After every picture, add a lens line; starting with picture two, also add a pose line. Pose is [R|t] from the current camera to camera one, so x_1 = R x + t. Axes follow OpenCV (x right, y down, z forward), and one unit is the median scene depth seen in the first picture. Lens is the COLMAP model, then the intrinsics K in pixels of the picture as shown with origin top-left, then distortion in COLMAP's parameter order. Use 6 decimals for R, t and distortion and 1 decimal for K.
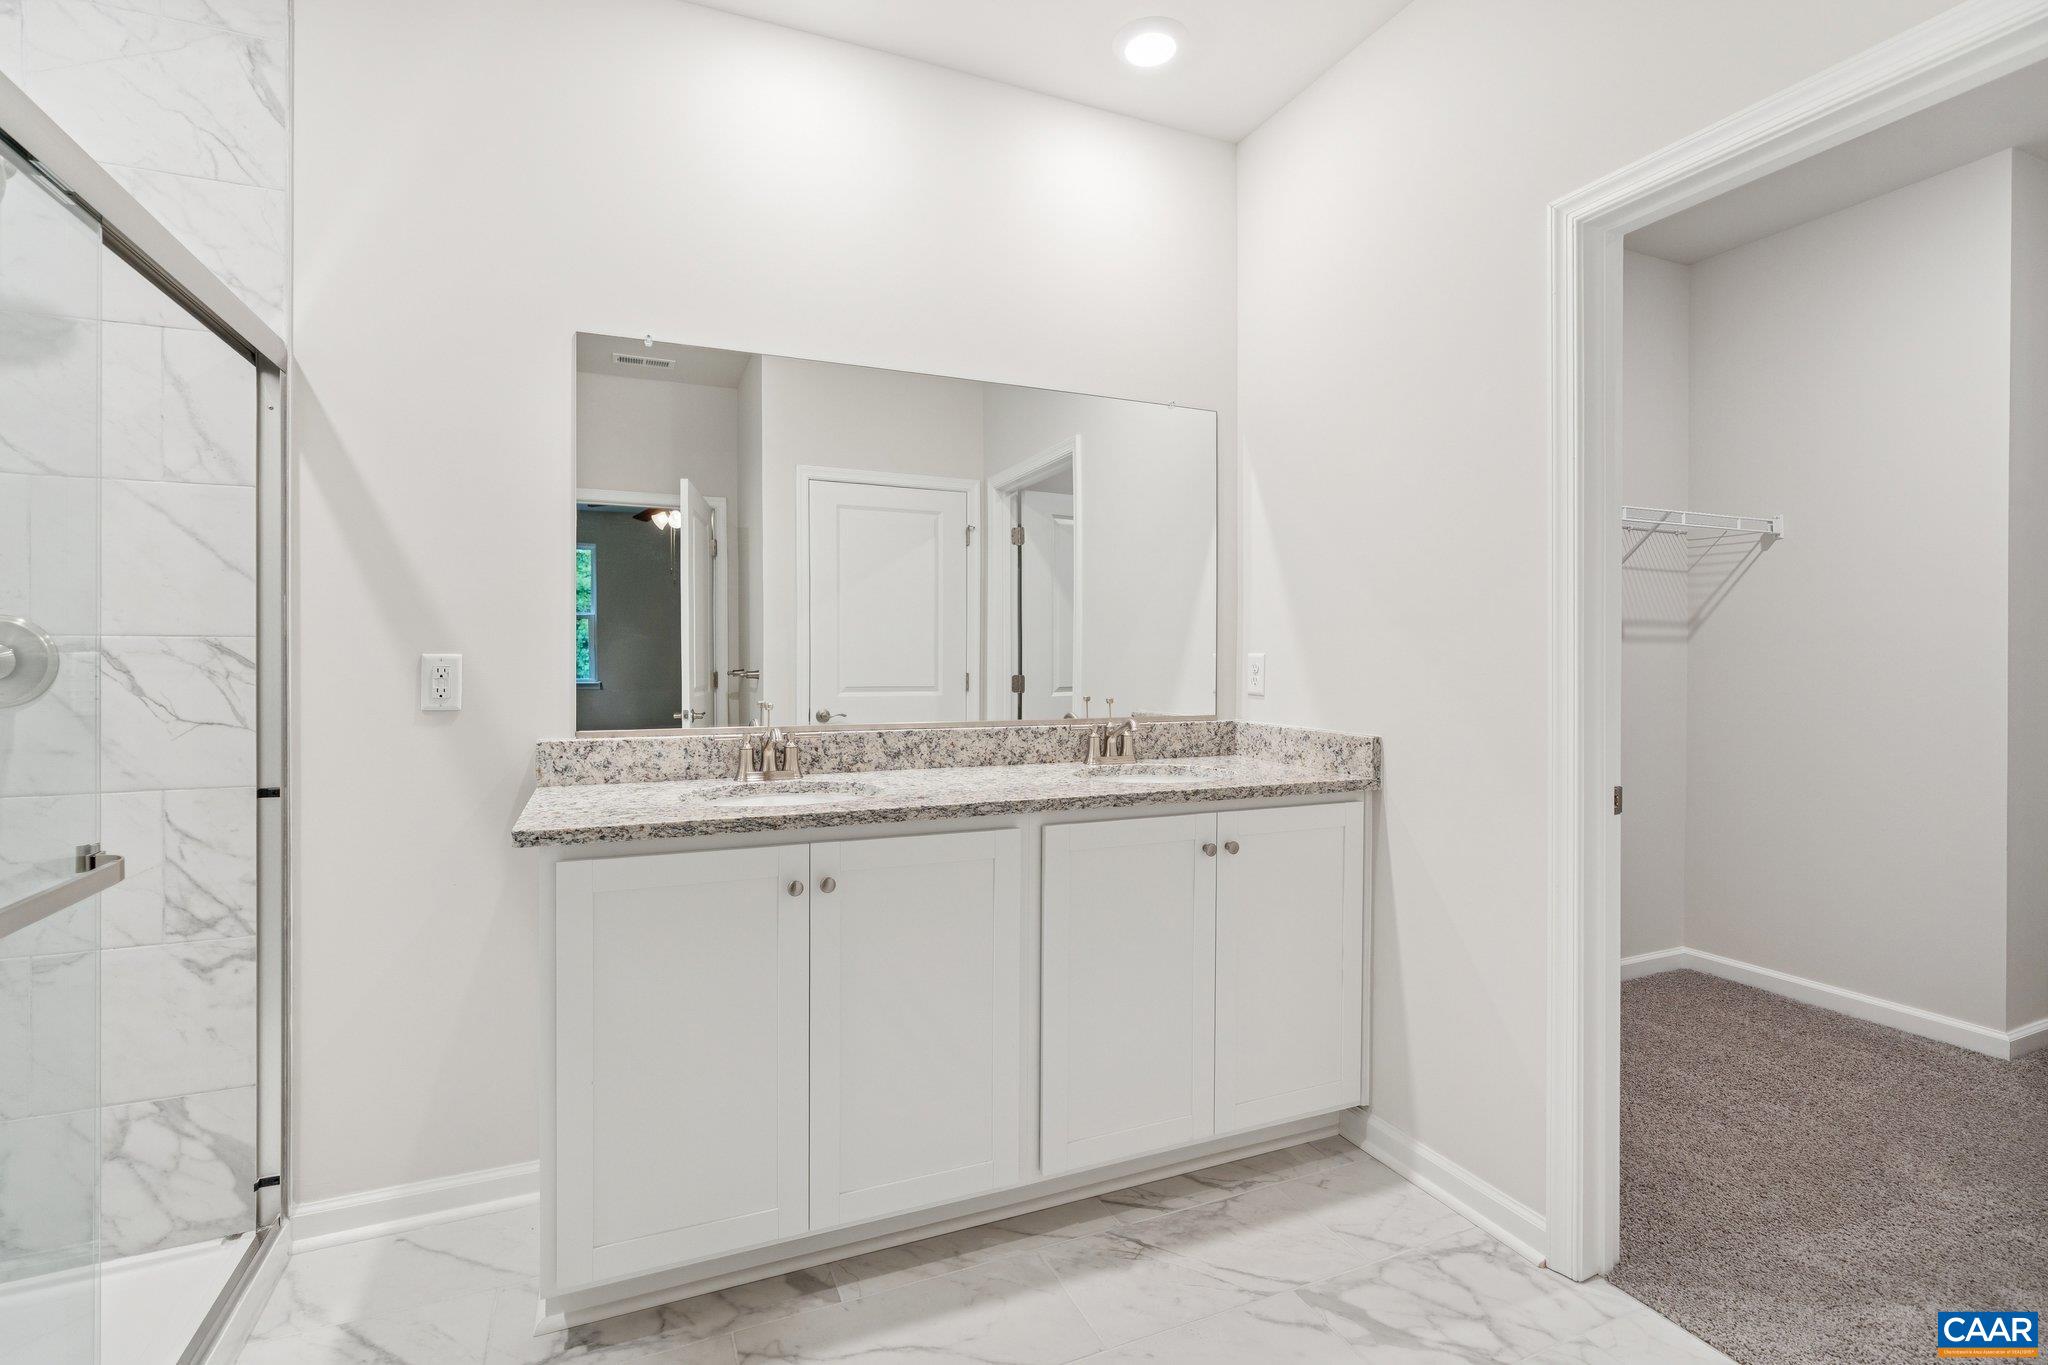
lens RADIAL K [[951.9, 0, 1022.2], [0, 951.9, 666.0], [0, 0, 1]] dist [-0.003778, 0.004244]
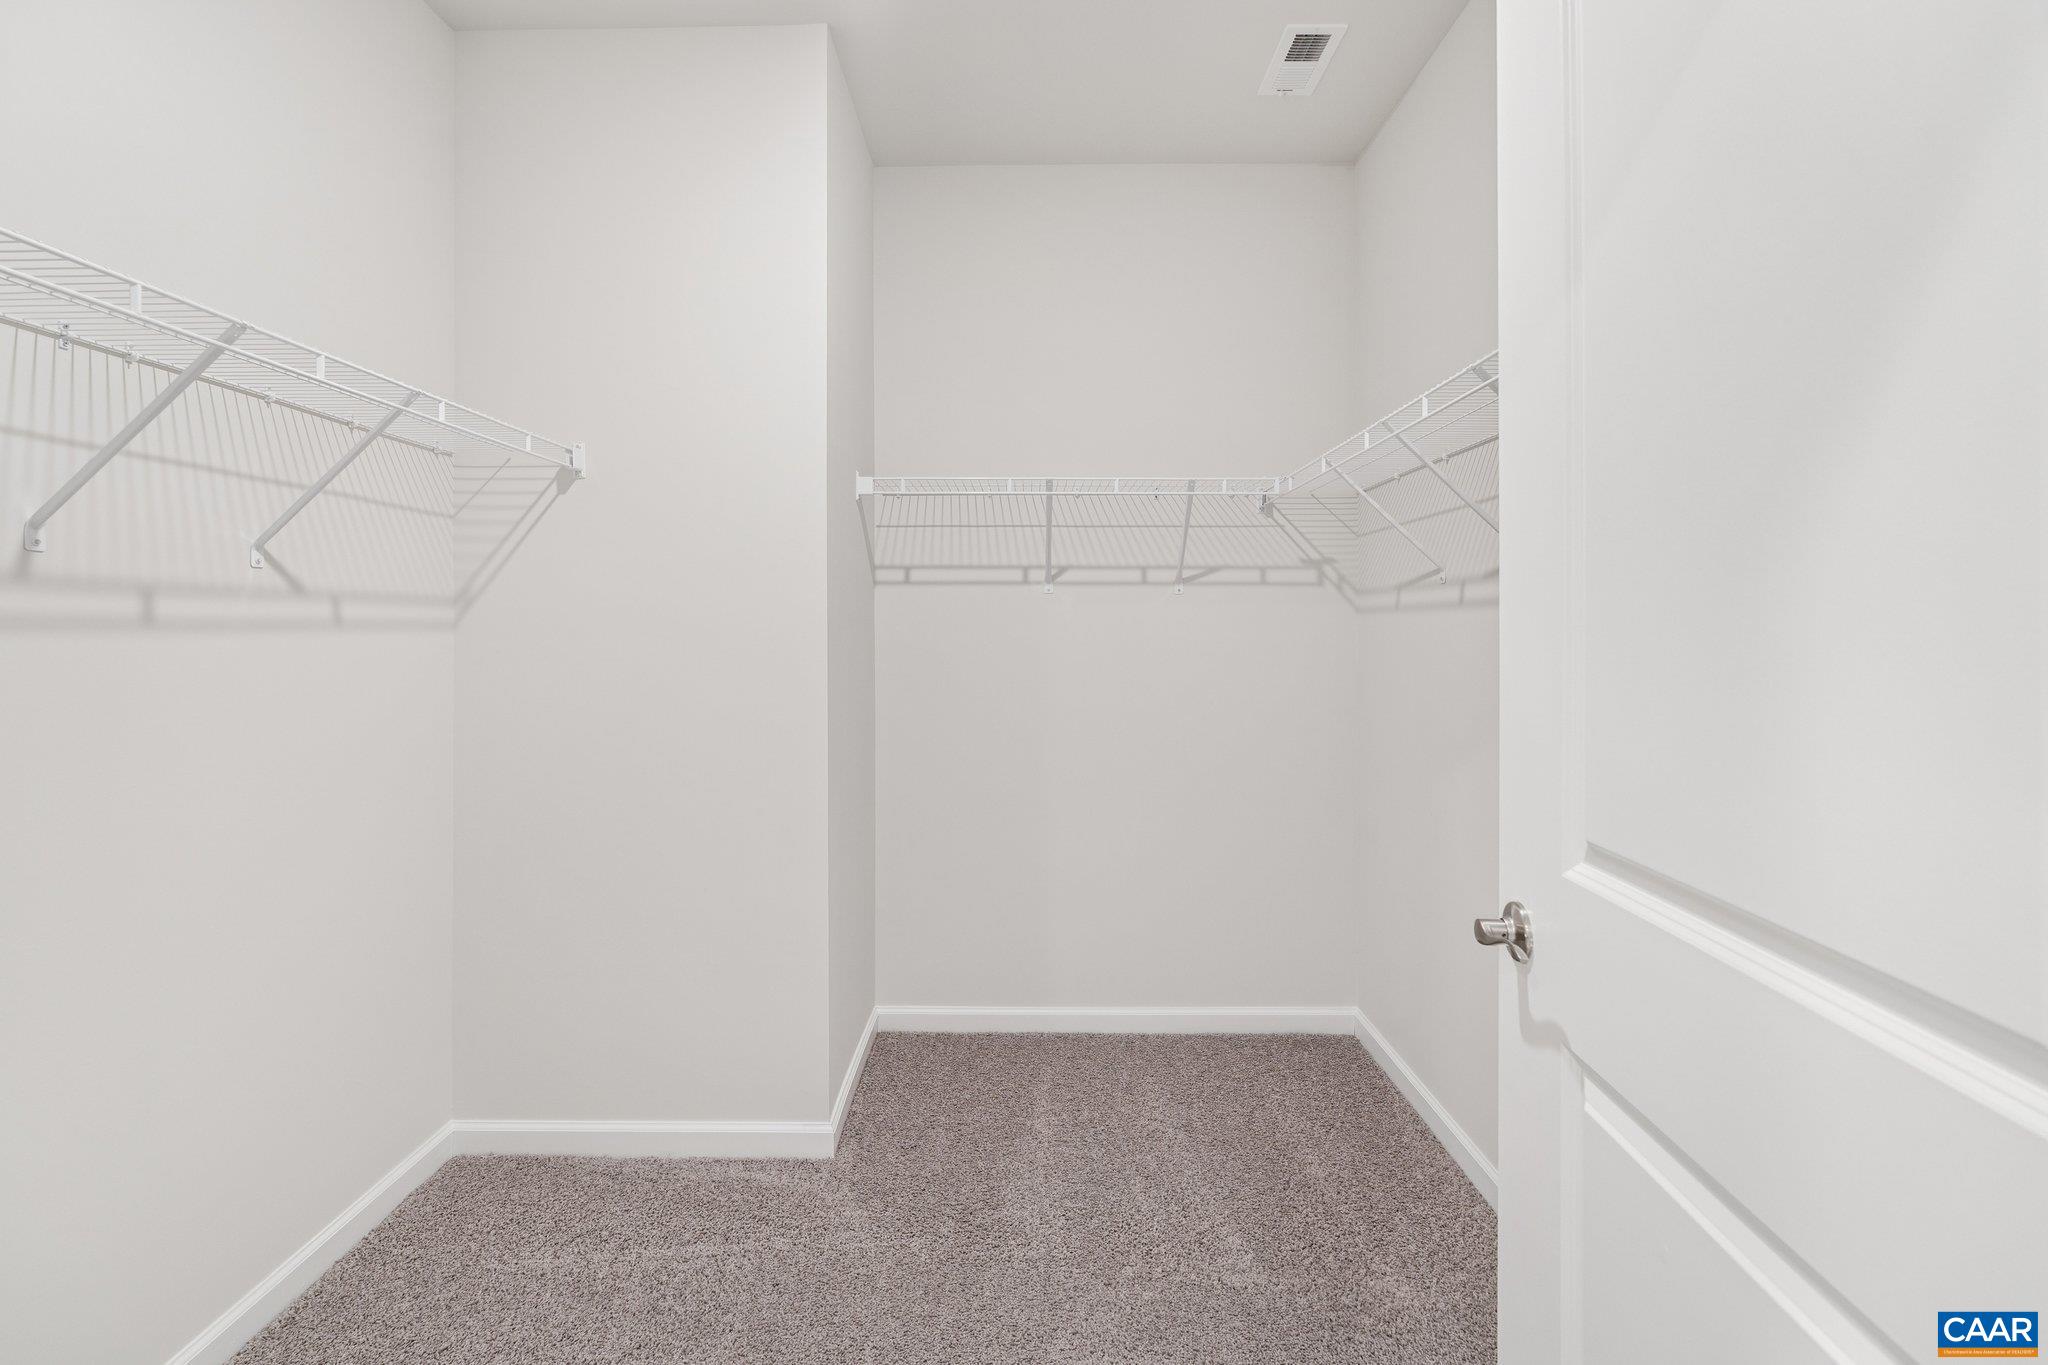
lens RADIAL K [[951.9, 0, 1011.8], [0, 951.9, 625.1], [0, 0, 1]] dist [-0.003778, 0.004244]
pose [[0.431560, 0.001961, 0.902082, 0.310839], [0.012398, 0.999890, -0.008105, -0.019427], [-0.901999, 0.014682, 0.431488, 0.422983]]
